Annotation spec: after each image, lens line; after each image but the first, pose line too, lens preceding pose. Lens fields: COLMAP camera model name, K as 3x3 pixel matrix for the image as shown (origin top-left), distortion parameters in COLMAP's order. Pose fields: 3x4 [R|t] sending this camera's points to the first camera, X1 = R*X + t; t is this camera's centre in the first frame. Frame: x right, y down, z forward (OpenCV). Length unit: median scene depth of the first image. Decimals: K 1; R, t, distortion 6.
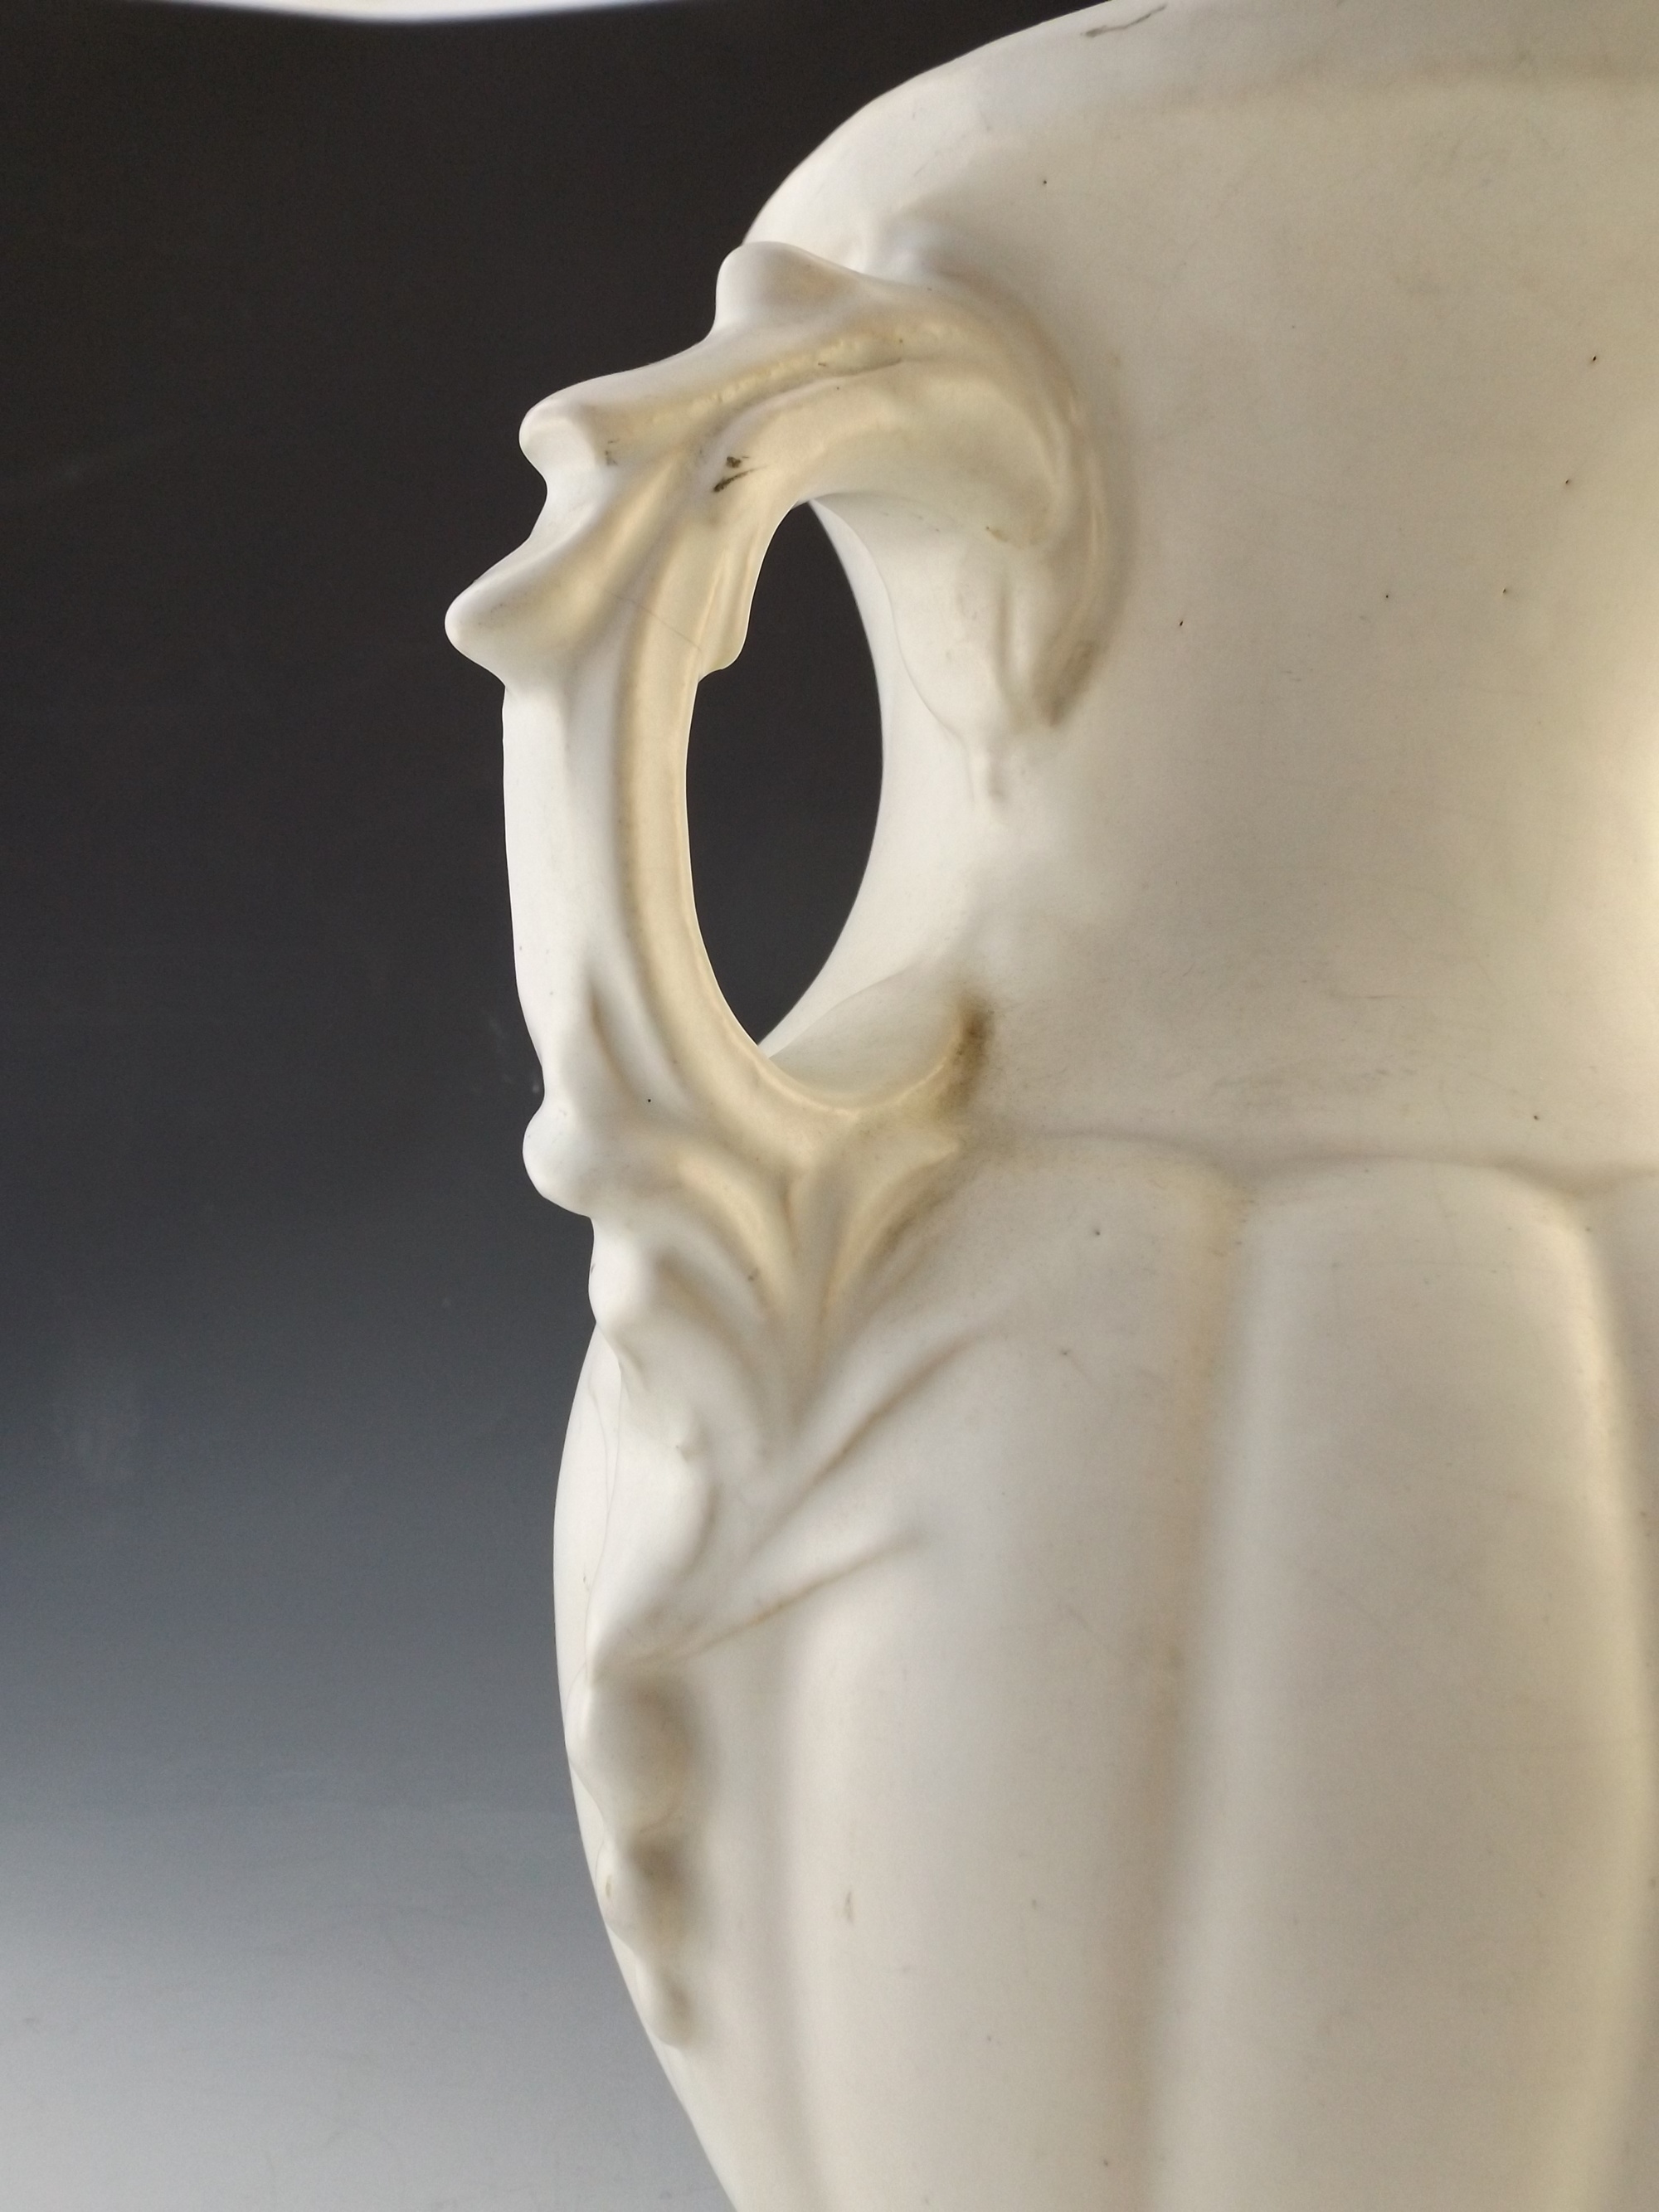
lens RADIAL K [[1552.7, 0, 829.5], [0, 1552.7, 1106.0], [0, 0, 1]] dist [0.000551, 0.000426]
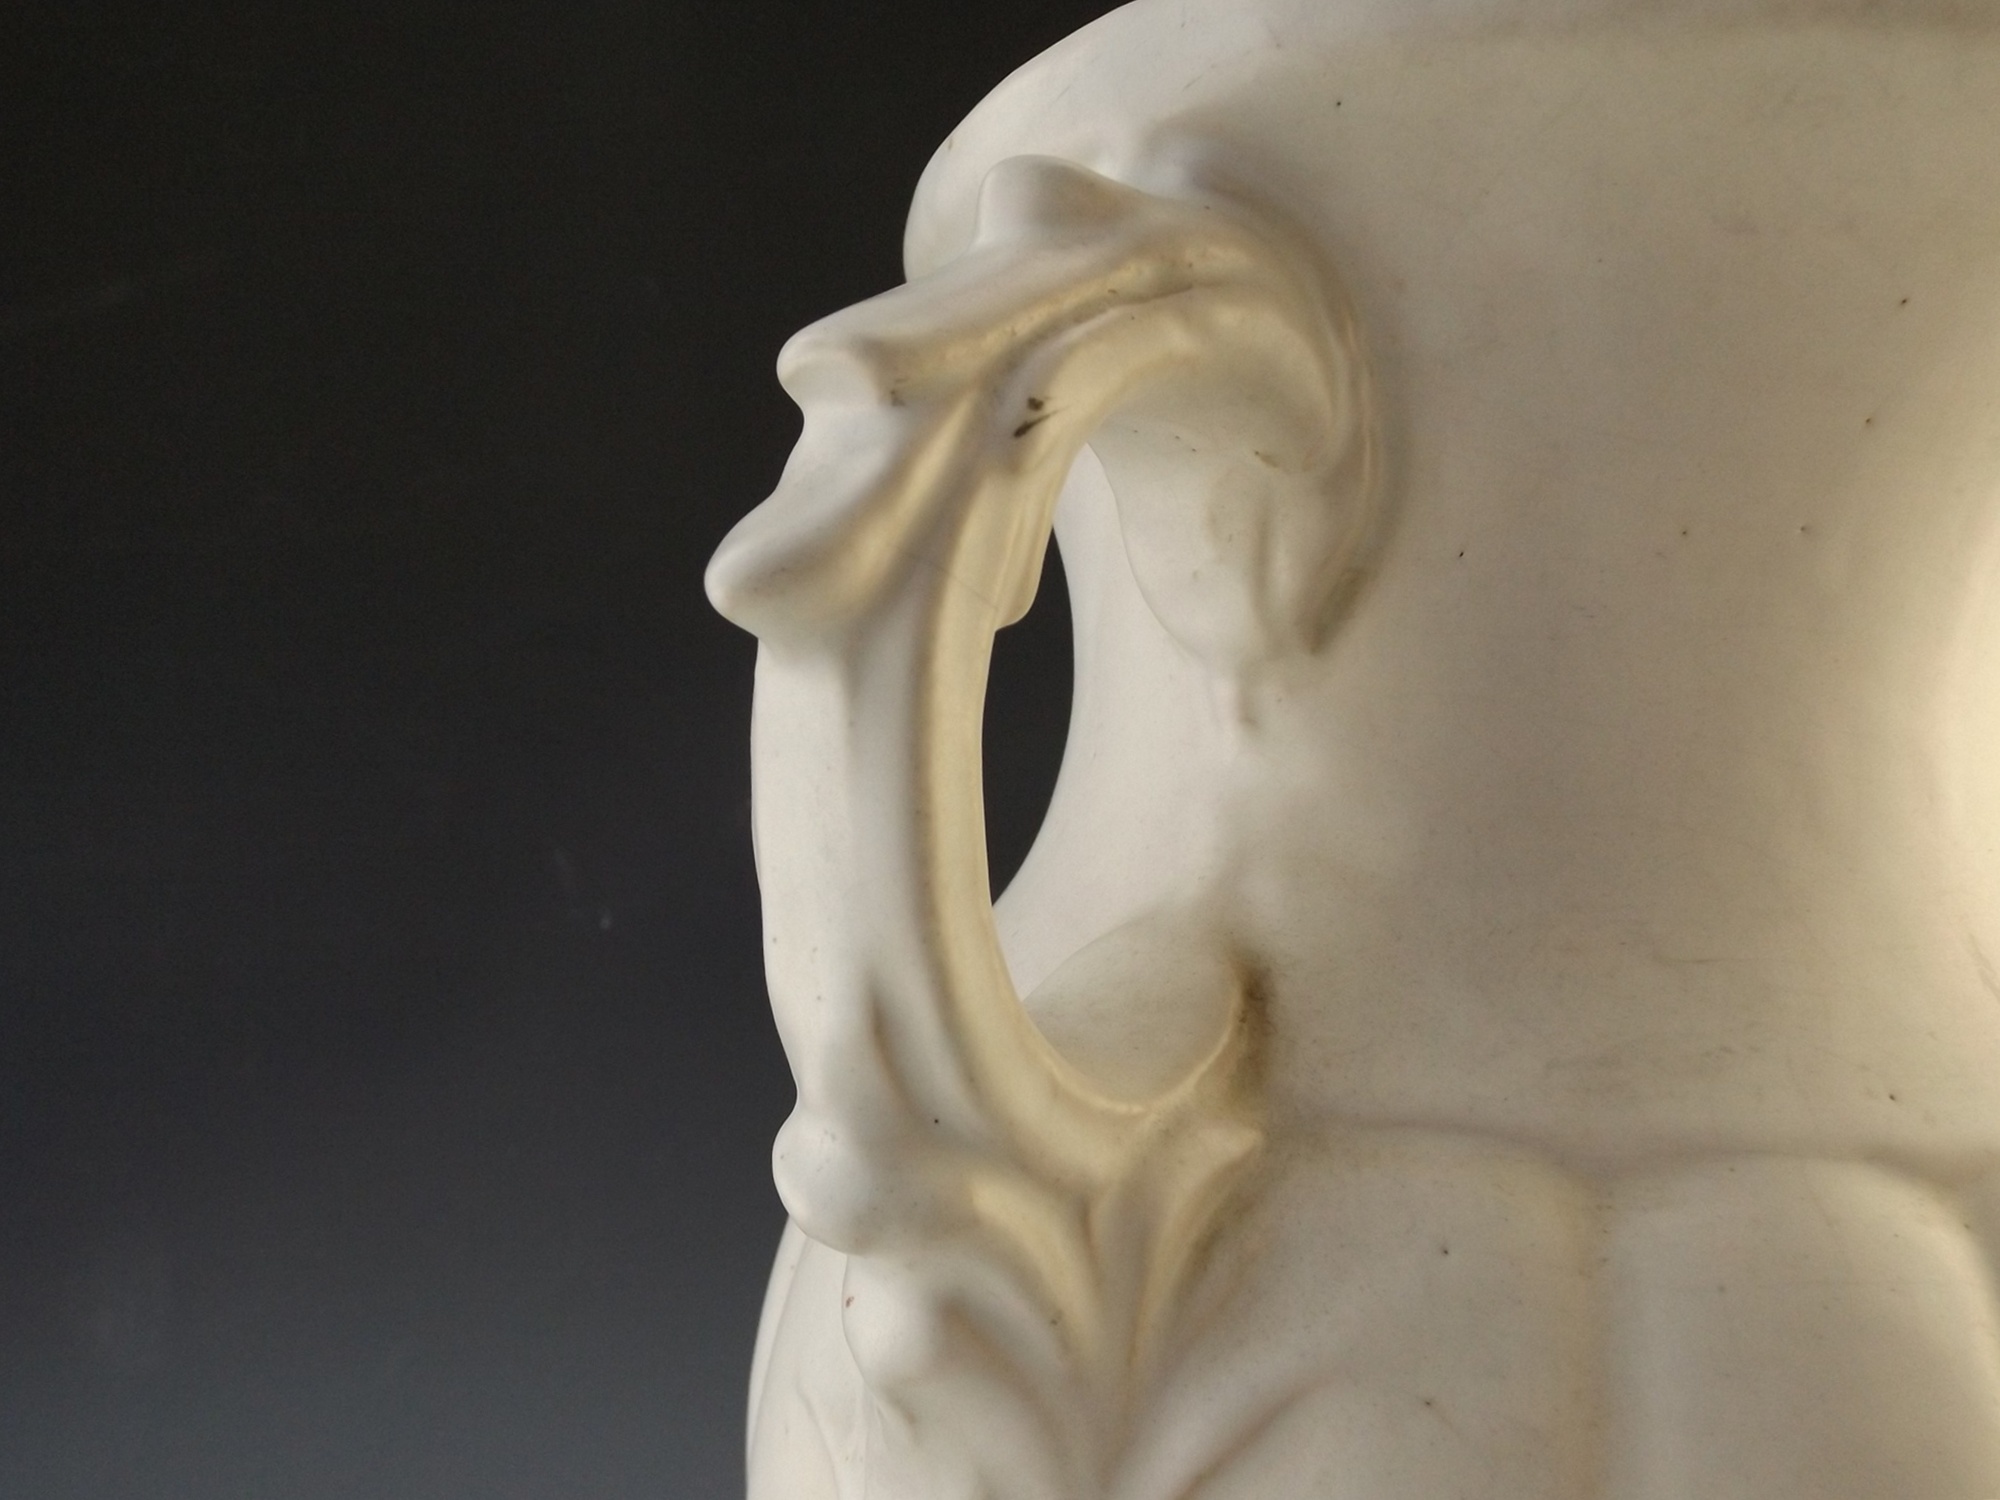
lens RADIAL K [[1469.4, 0, 1000.0], [0, 1469.4, 750.0], [0, 0, 1]] dist [0.016542, -0.002325]
pose [[0.992615, -0.016139, 0.120228, -0.172455], [0.024980, 0.997063, -0.072392, -0.145807], [-0.118707, 0.074861, 0.990103, 0.172308]]
